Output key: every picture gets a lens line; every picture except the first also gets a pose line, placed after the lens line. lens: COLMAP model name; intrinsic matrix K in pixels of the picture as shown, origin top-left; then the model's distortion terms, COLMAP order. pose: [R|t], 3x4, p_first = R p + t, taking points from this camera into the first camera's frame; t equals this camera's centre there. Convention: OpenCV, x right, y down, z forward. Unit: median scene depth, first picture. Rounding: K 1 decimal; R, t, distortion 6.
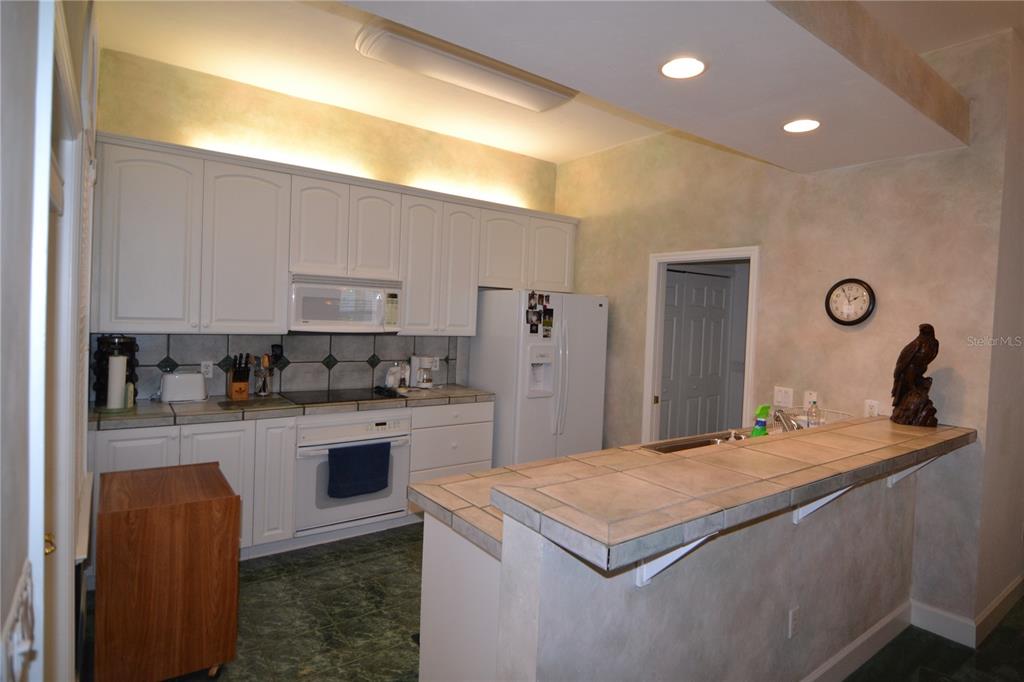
lens RADIAL K [[551.1, 0, 542.9], [0, 551.1, 327.5], [0, 0, 1]] dist [0.020550, -0.026455]
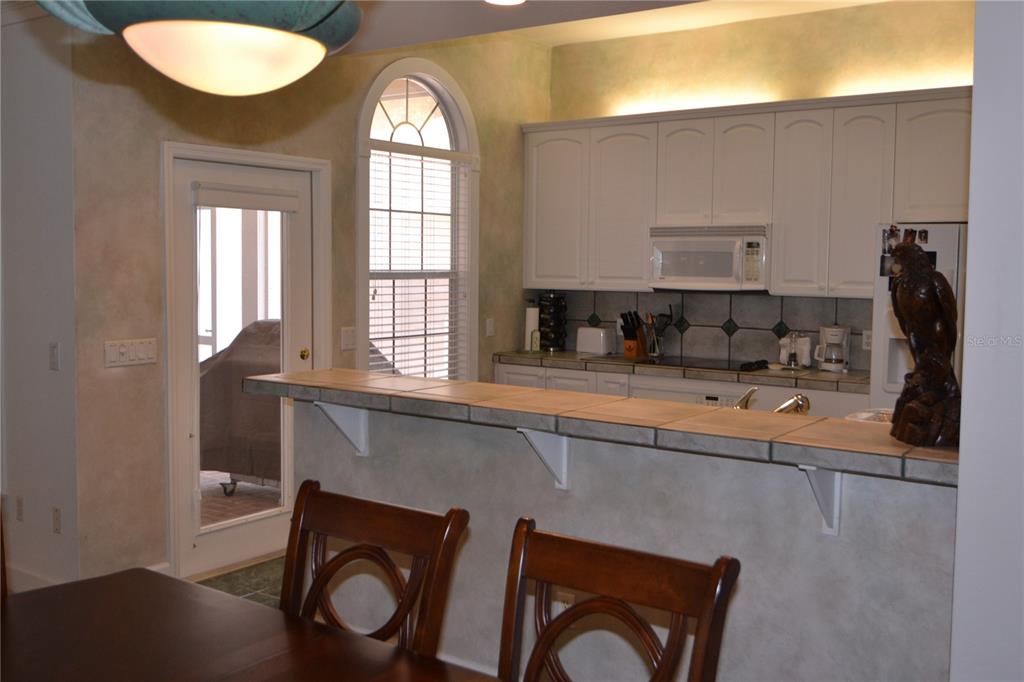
lens RADIAL K [[1021.0, 0, 529.7], [0, 1021.0, 319.0], [0, 0, 1]] dist [0.072184, -0.173555]
pose [[0.295767, 0.016278, -0.955121, 1.029726], [-0.023495, 0.999676, 0.009762, 0.042225], [0.954971, 0.019553, 0.296053, 0.250432]]
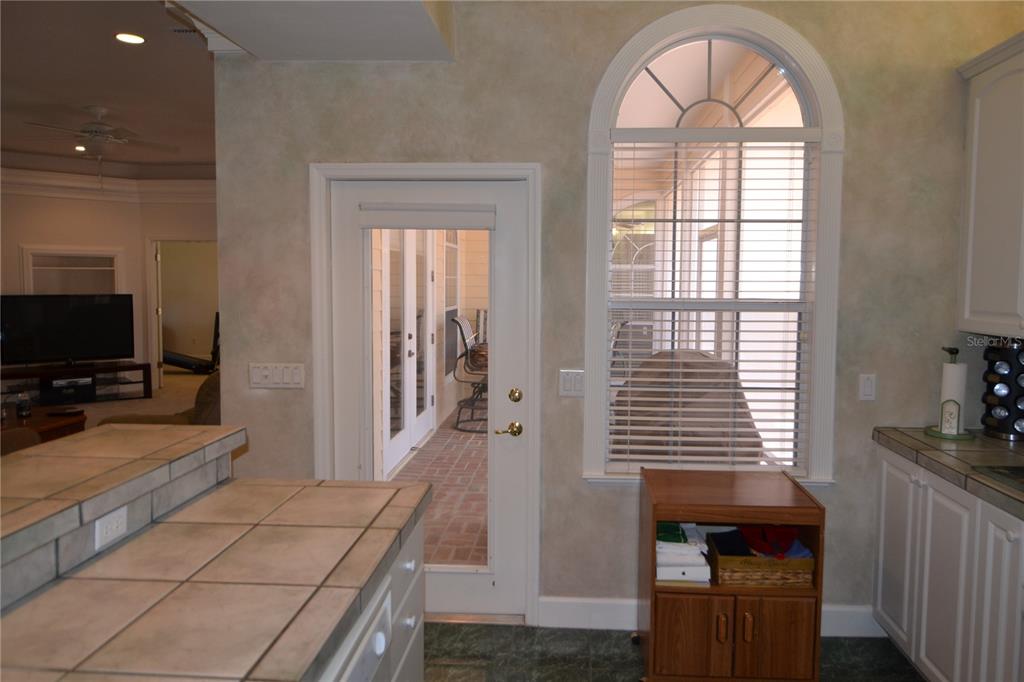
lens RADIAL K [[696.6, 0, 540.8], [0, 696.6, 323.4], [0, 0, 1]] dist [0.031699, -0.052760]
pose [[-0.651619, 0.000893, -0.758546, 0.239637], [-0.053944, 0.997413, 0.047514, -0.010284], [0.756626, 0.071880, -0.649885, 0.882536]]
